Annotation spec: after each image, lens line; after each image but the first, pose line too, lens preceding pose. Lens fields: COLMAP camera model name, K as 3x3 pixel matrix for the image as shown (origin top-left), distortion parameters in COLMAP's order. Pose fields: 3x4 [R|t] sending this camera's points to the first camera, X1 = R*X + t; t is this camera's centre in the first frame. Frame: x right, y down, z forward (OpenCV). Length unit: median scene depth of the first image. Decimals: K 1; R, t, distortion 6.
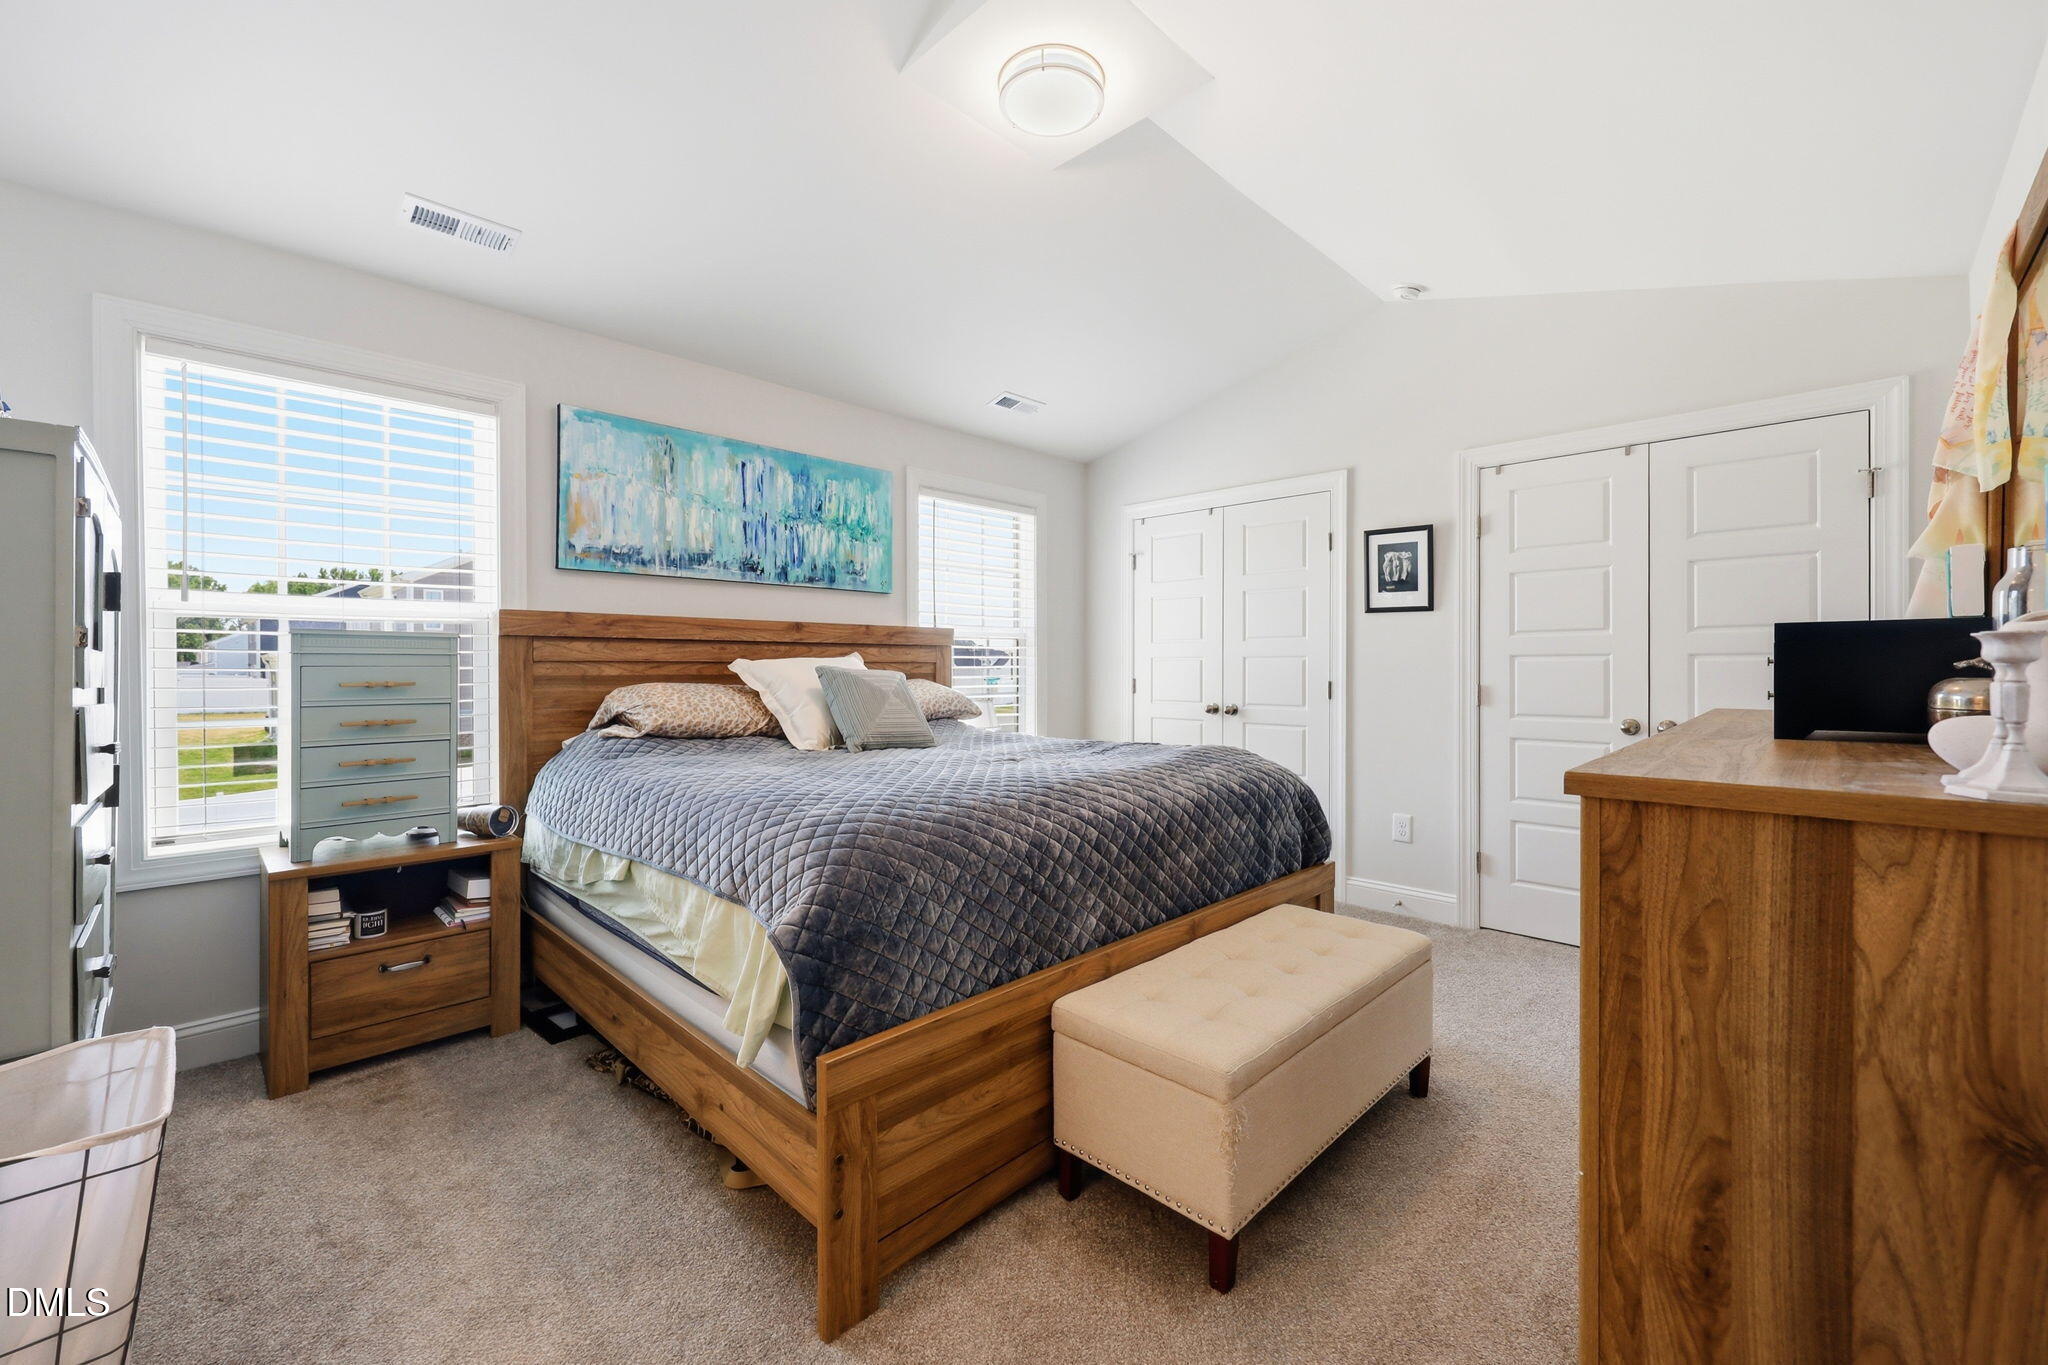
lens RADIAL K [[832.8, 0, 1033.9], [0, 832.8, 675.5], [0, 0, 1]] dist [0.001090, 0.000039]
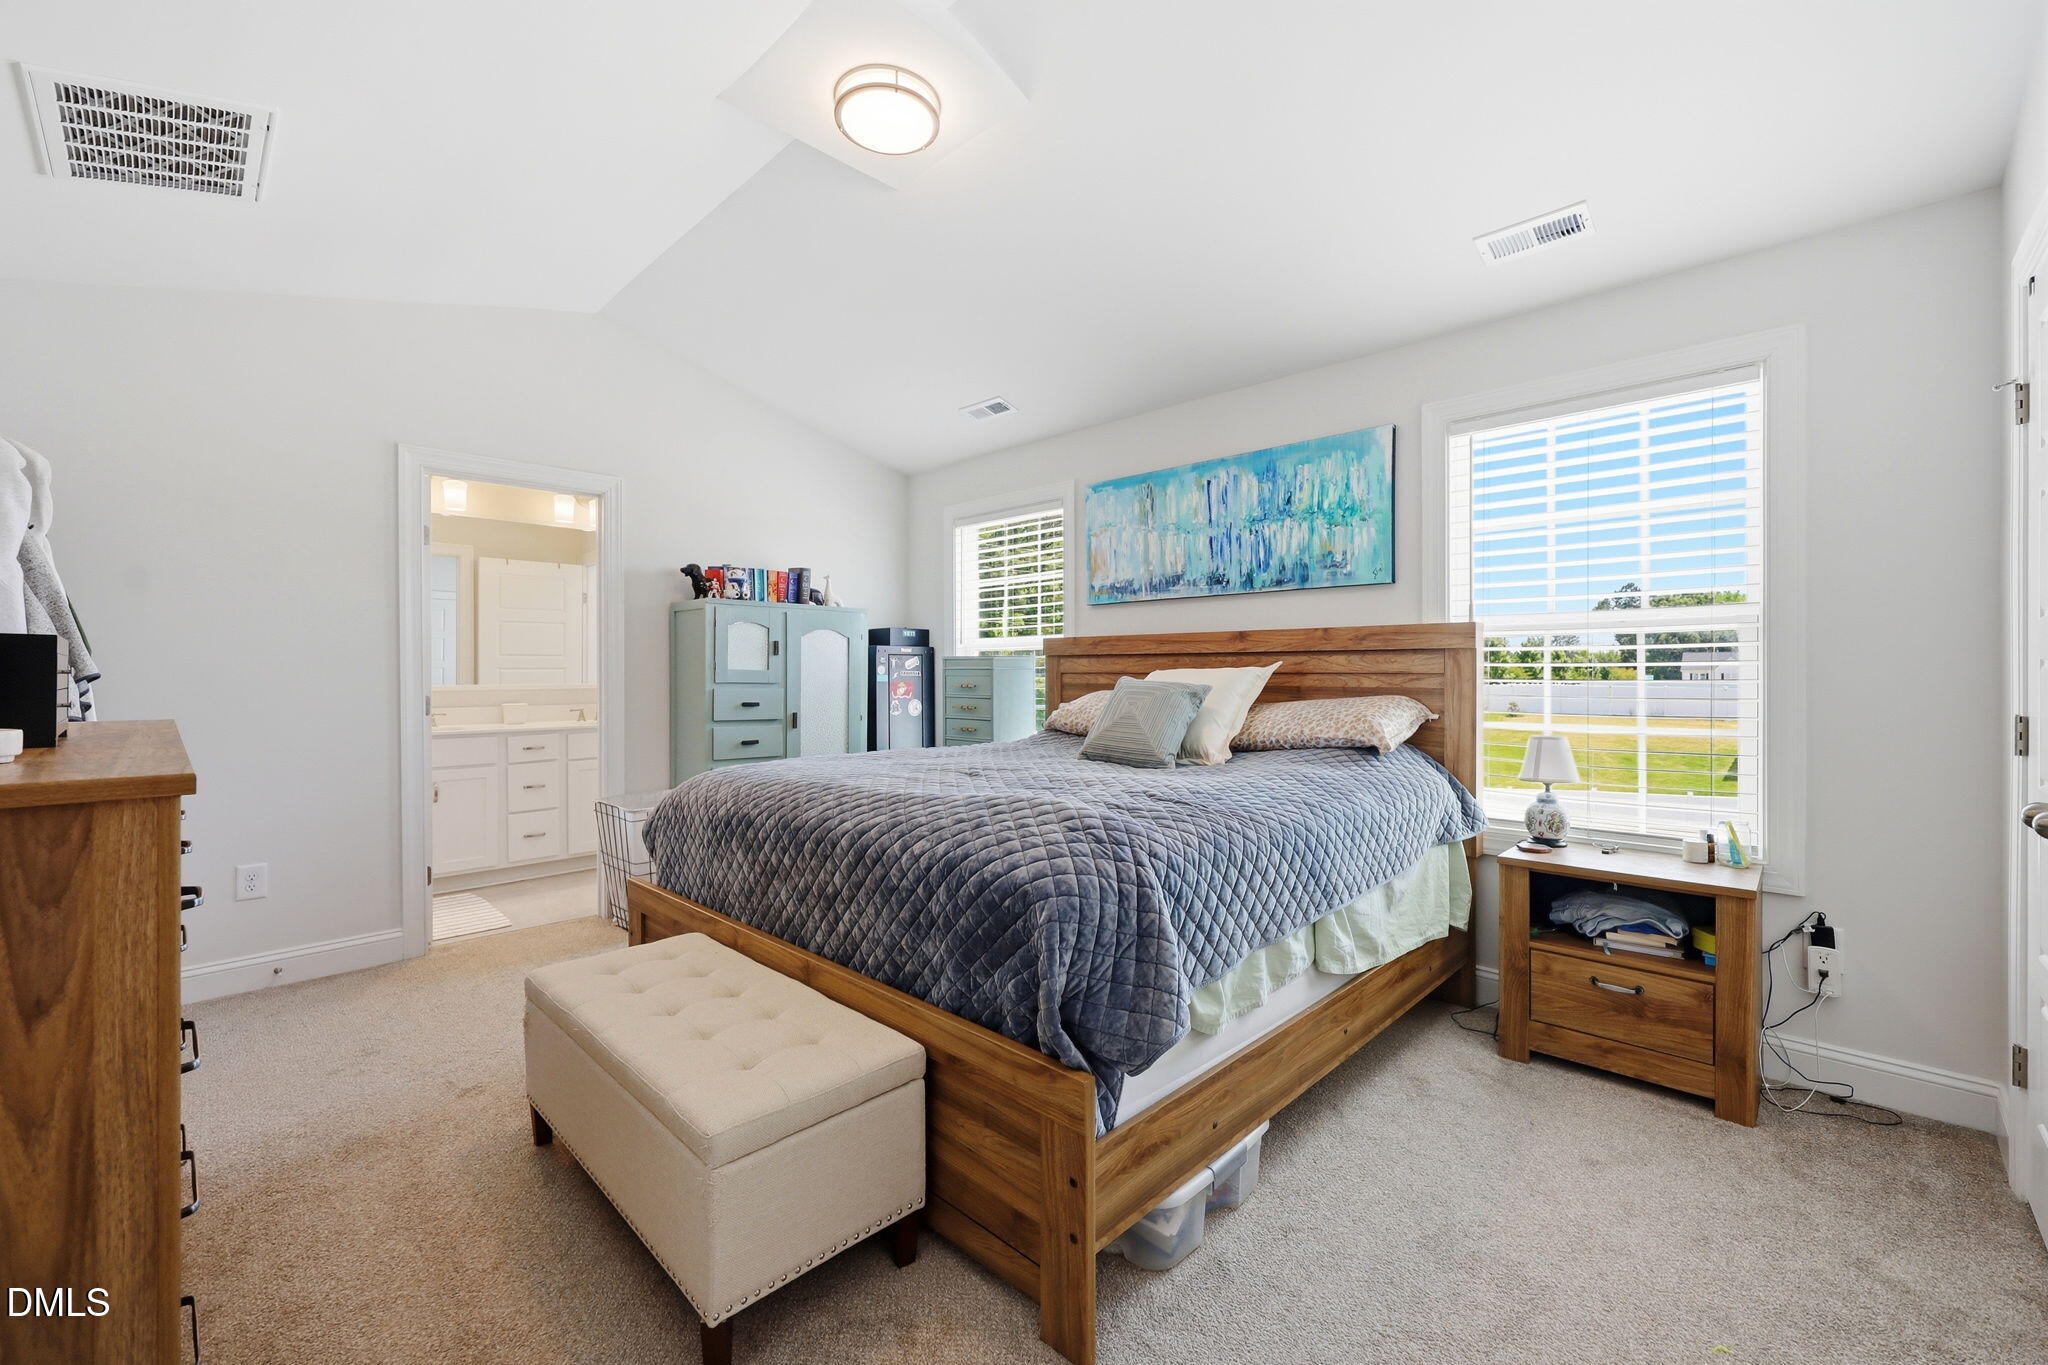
lens RADIAL K [[832.8, 0, 1033.9], [0, 832.8, 675.5], [0, 0, 1]] dist [0.001090, 0.000039]
pose [[0.007778, -0.000682, -0.999970, 0.659559], [-0.014844, 0.999889, -0.000798, -0.009135], [0.999860, 0.014850, 0.007767, 0.749446]]
